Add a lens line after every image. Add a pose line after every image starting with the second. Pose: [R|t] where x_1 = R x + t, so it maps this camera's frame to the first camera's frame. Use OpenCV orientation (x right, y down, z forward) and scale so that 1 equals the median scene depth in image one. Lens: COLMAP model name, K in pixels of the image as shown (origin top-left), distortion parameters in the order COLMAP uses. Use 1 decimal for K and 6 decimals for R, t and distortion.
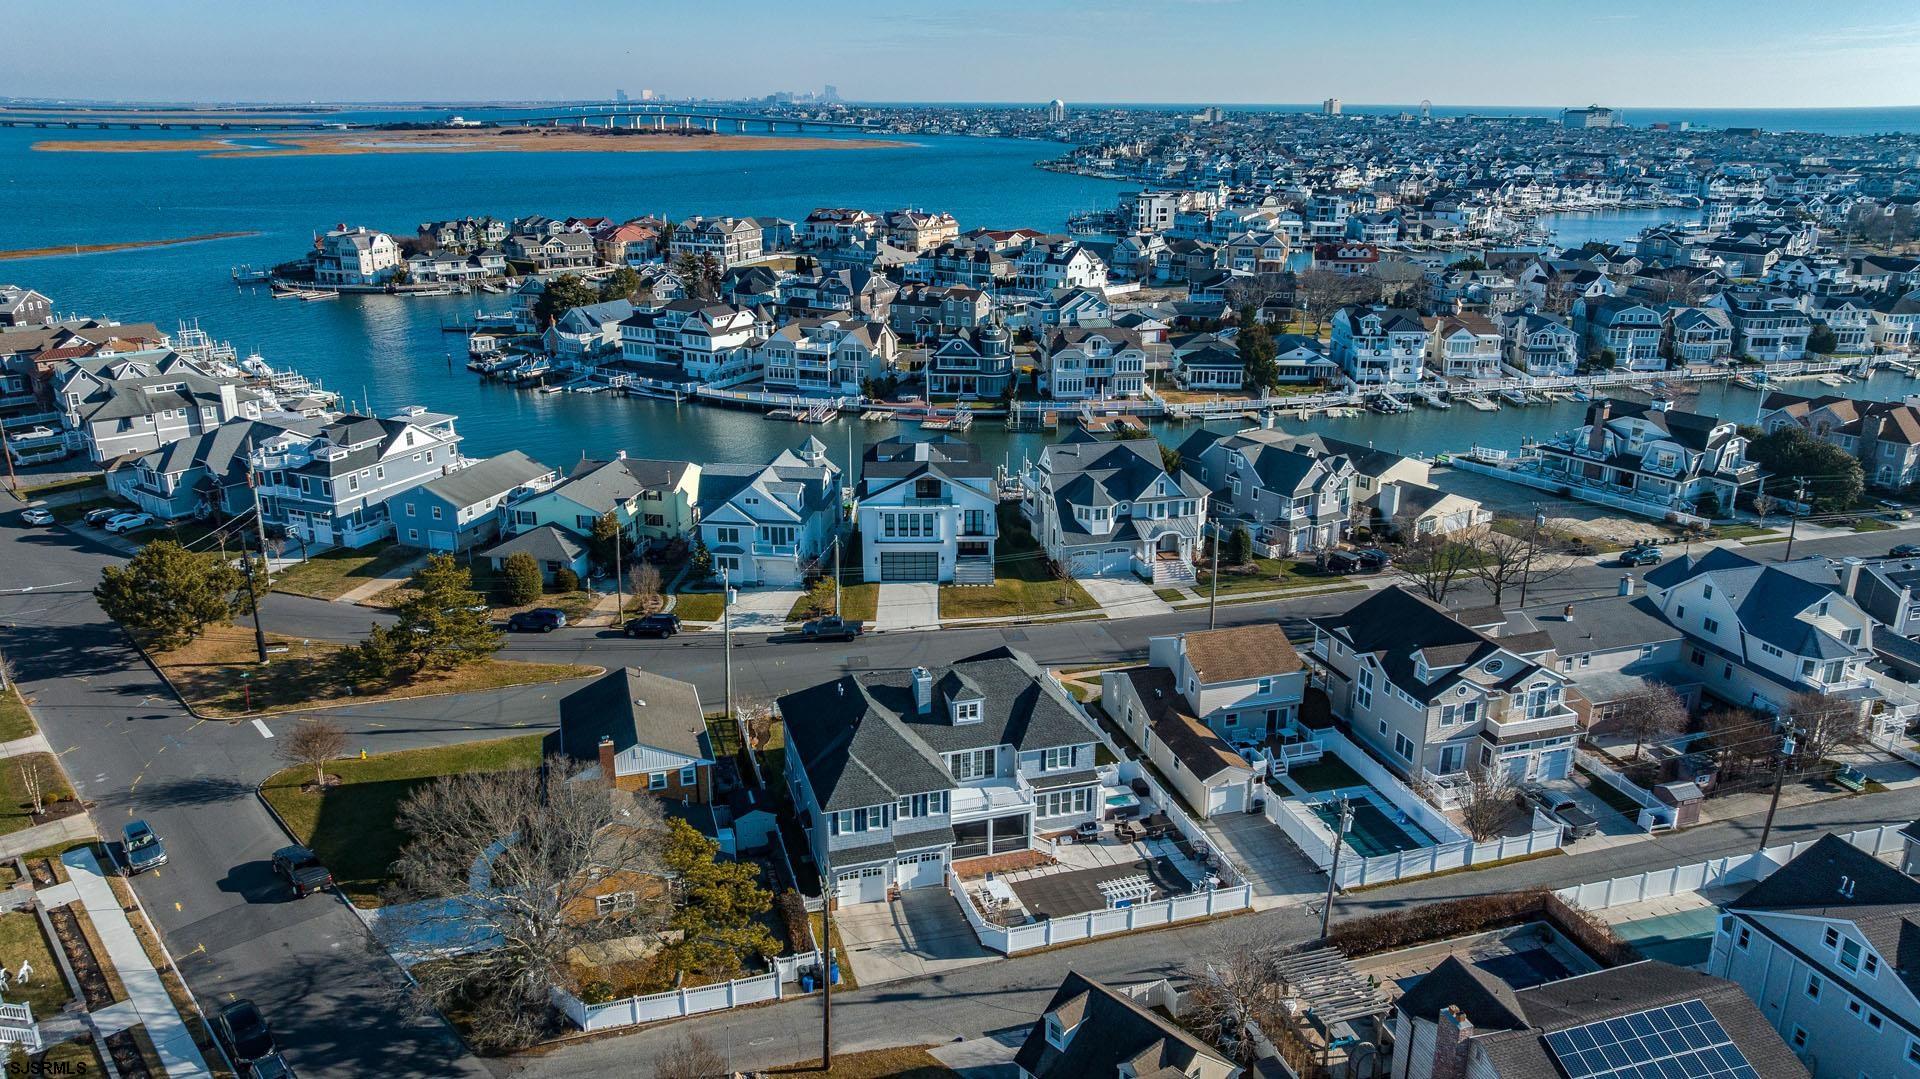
lens RADIAL K [[1352.6, 0, 957.6], [0, 1352.6, 535.2], [0, 0, 1]] dist [-0.031656, 0.031598]
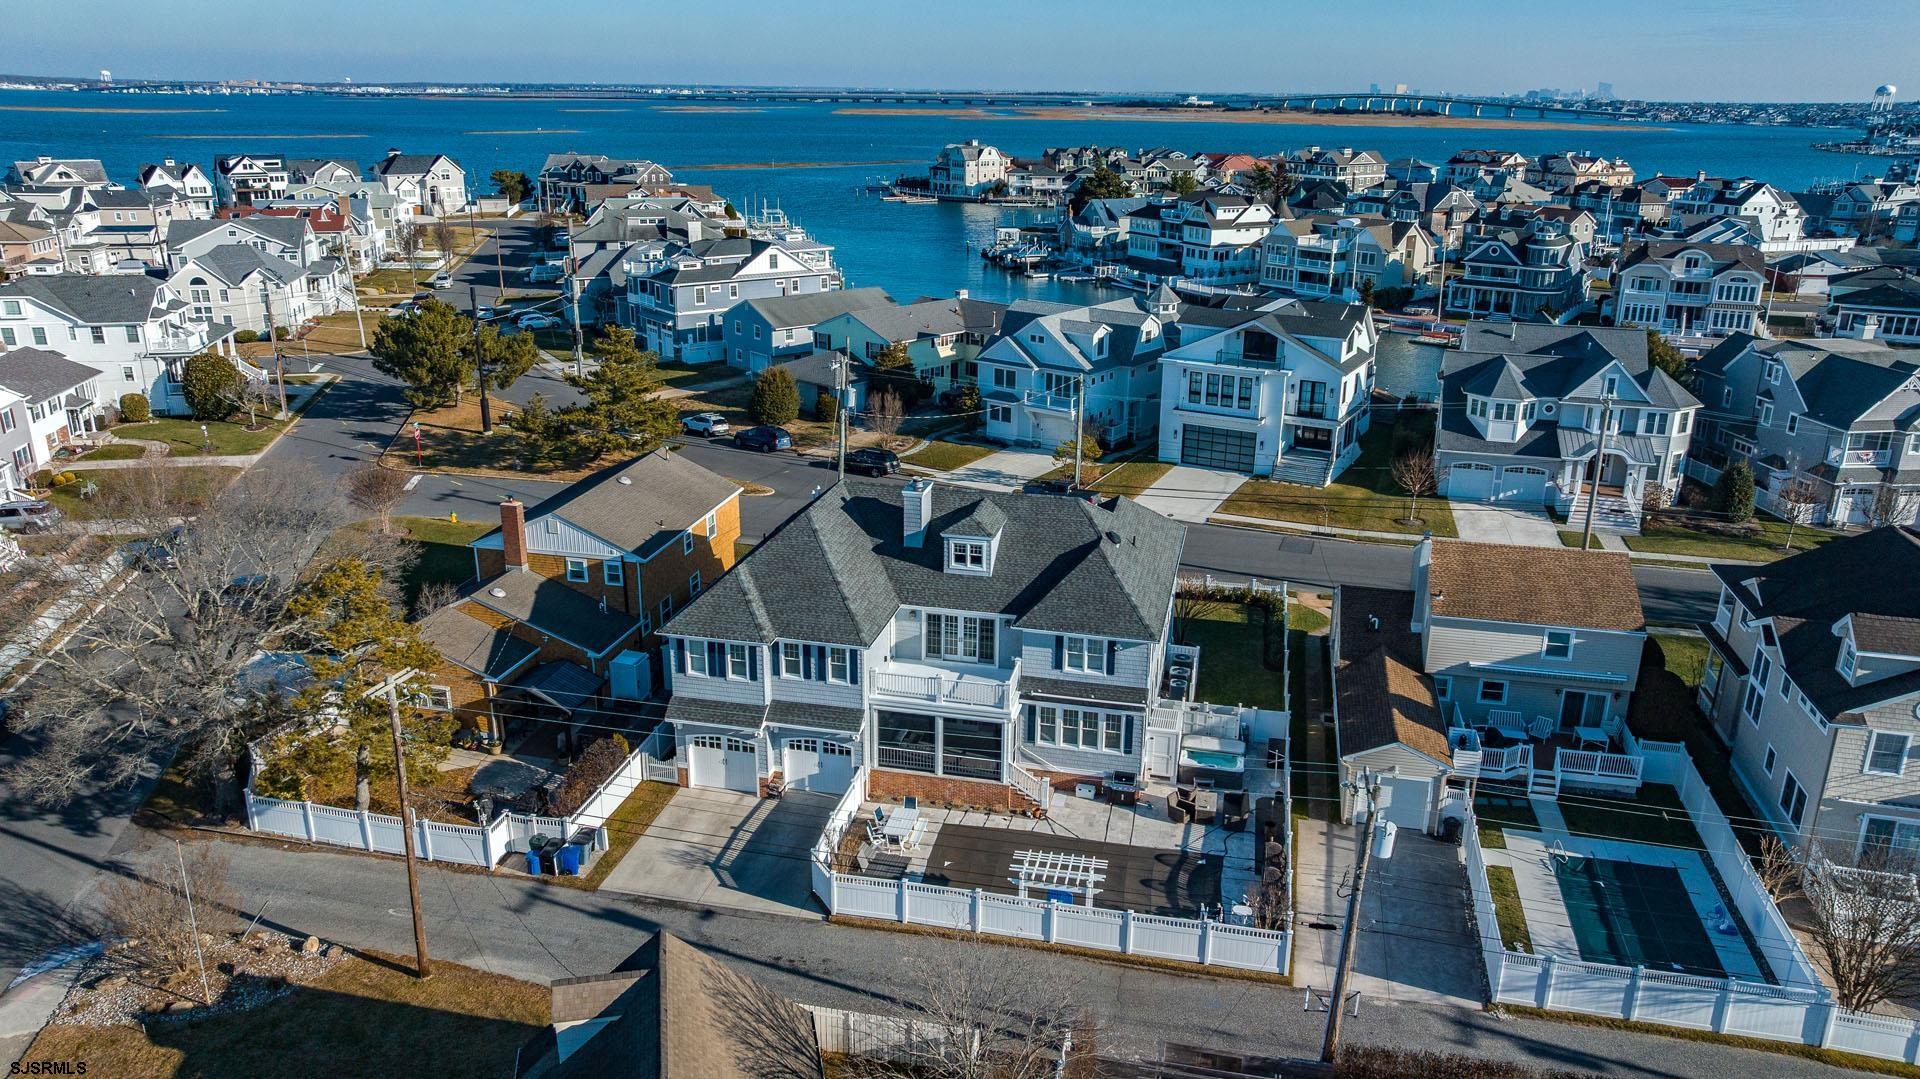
lens RADIAL K [[1352.6, 0, 959.5], [0, 1352.6, 538.1], [0, 0, 1]] dist [-0.031656, 0.031598]
pose [[0.868904, 0.163665, -0.467139, 0.194398], [-0.160710, 0.985906, 0.046490, 0.059598], [0.468164, 0.034679, 0.882961, 0.273010]]
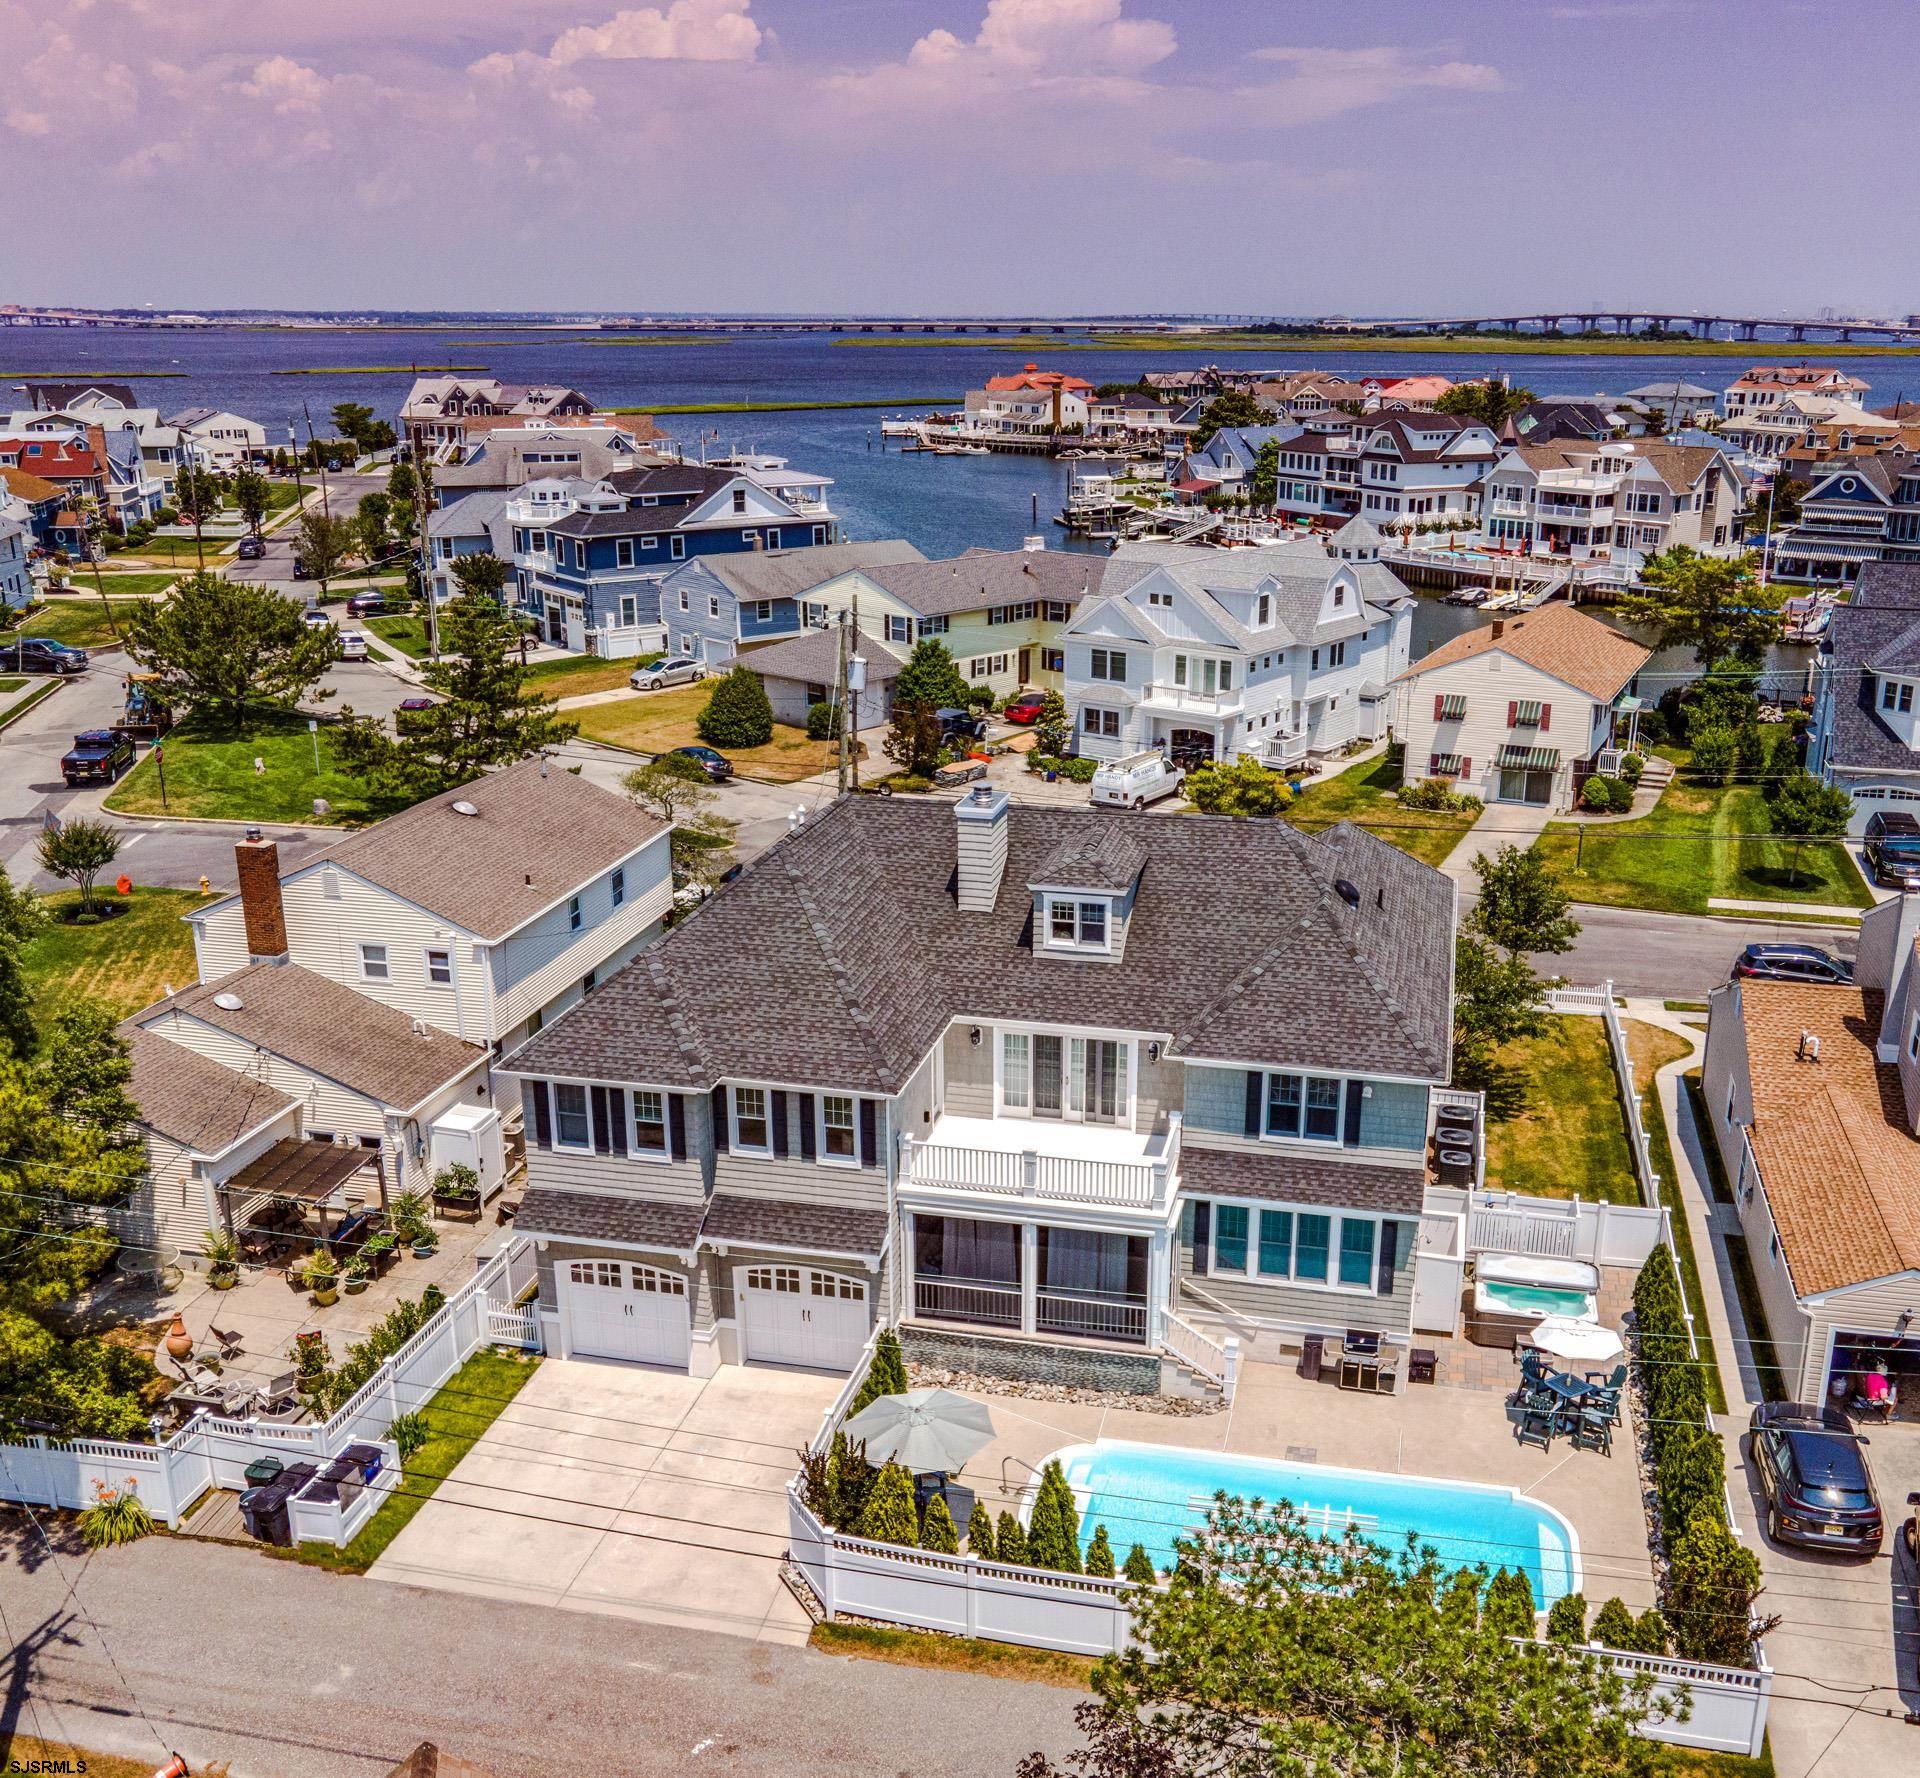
lens RADIAL K [[1904.2, 0, 1000.7], [0, 1904.2, 946.8], [0, 0, 1]] dist [-0.019316, 0.000000]
pose [[0.865984, 0.157245, -0.474706, 0.143054], [-0.153315, 0.987046, 0.047270, 0.074475], [0.475989, 0.031845, 0.878874, 0.357775]]
